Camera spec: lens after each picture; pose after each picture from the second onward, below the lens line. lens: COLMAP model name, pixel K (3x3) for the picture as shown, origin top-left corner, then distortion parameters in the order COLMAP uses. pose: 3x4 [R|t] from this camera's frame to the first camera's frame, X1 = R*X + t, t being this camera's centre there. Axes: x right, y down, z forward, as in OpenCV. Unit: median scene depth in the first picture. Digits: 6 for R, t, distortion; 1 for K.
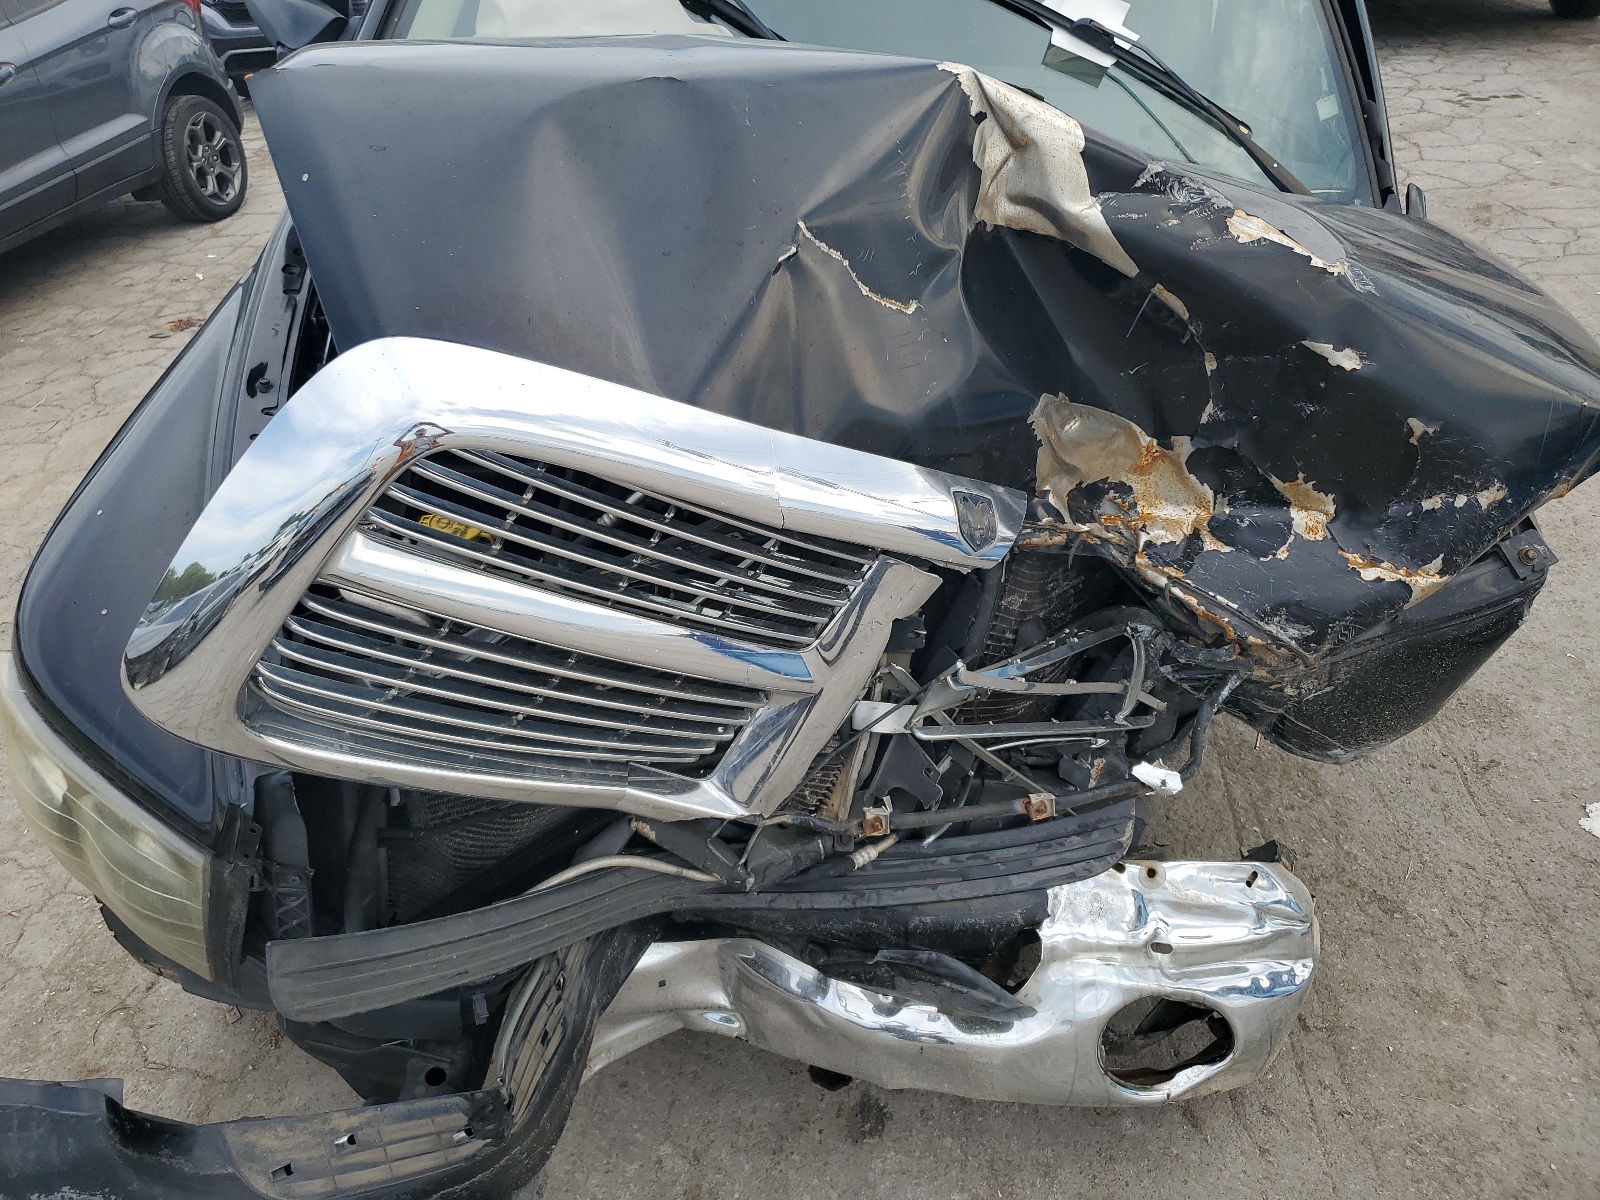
lens RADIAL K [[1296.6, 0, 777.0], [0, 1296.6, 603.0], [0, 0, 1]] dist [-0.038016, 0.091691]
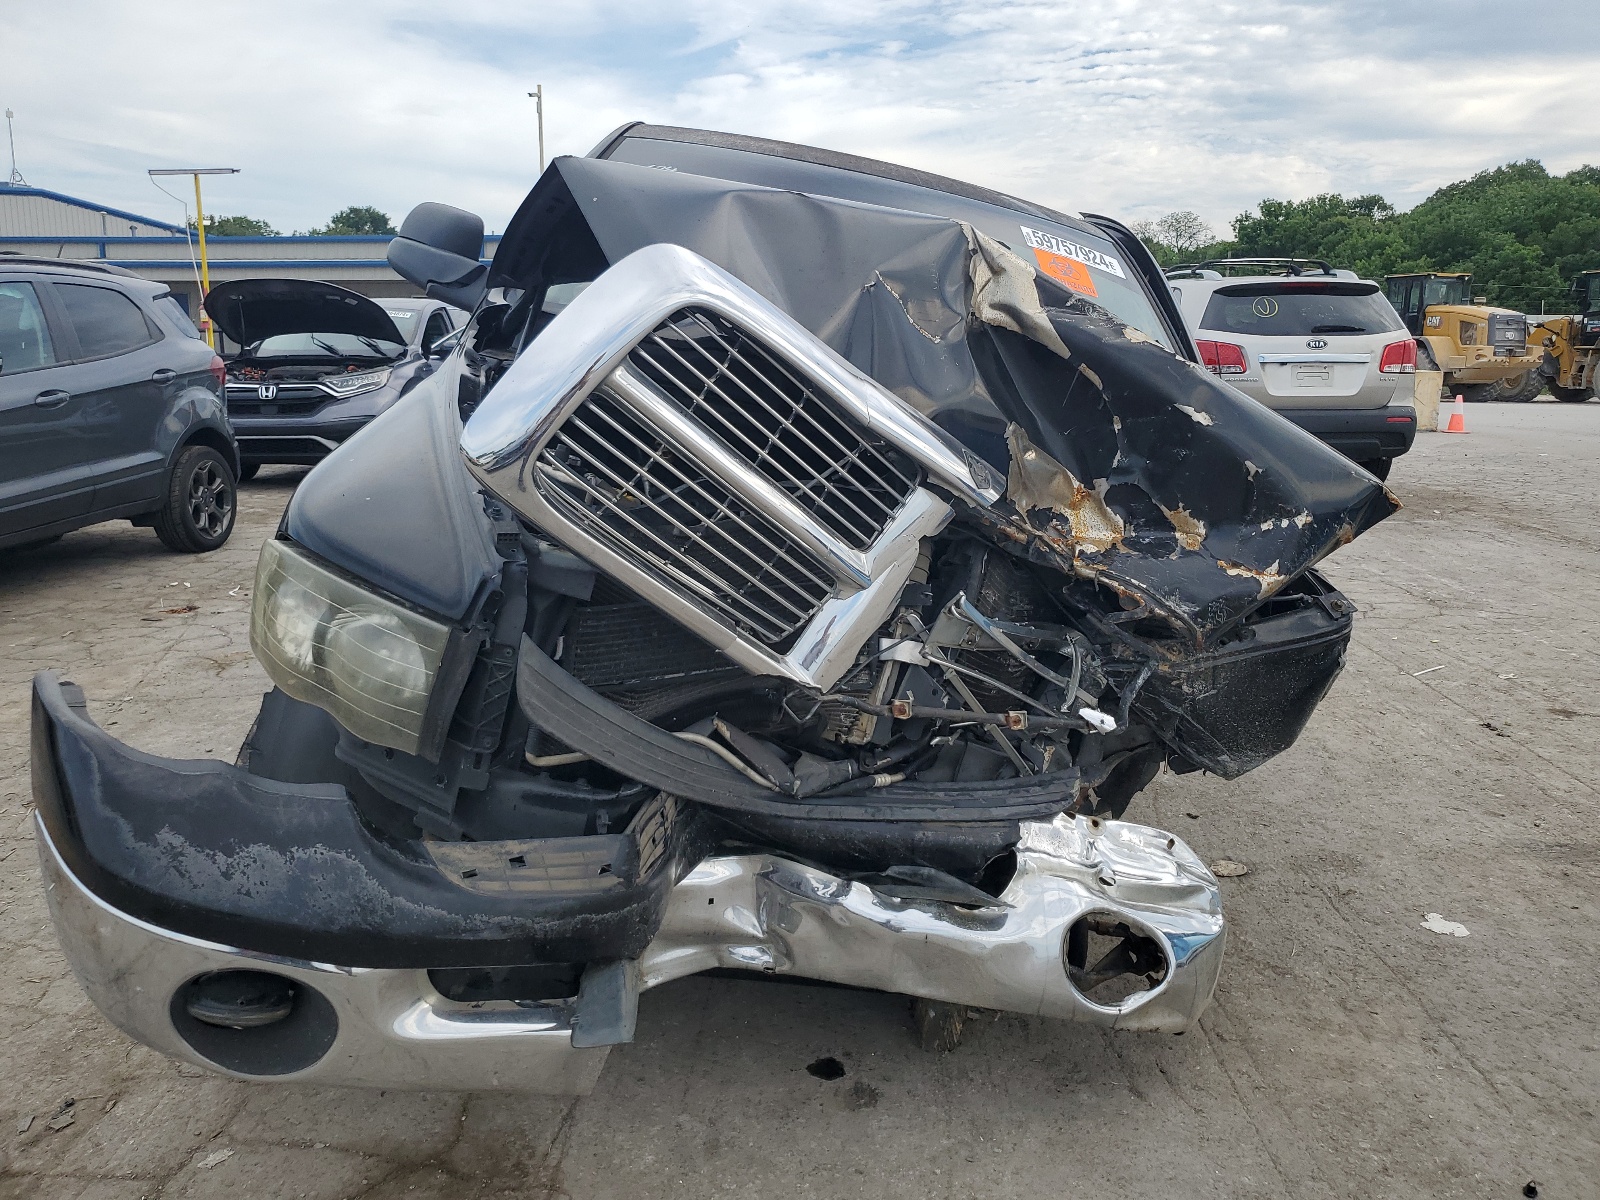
lens RADIAL K [[1302.7, 0, 807.9], [0, 1302.7, 590.7], [0, 0, 1]] dist [0.013212, 0.009675]
pose [[0.992098, 0.064784, 0.107449, -0.153052], [-0.020612, 0.928904, -0.369748, 0.486245], [-0.123764, 0.364611, 0.922898, -0.259297]]
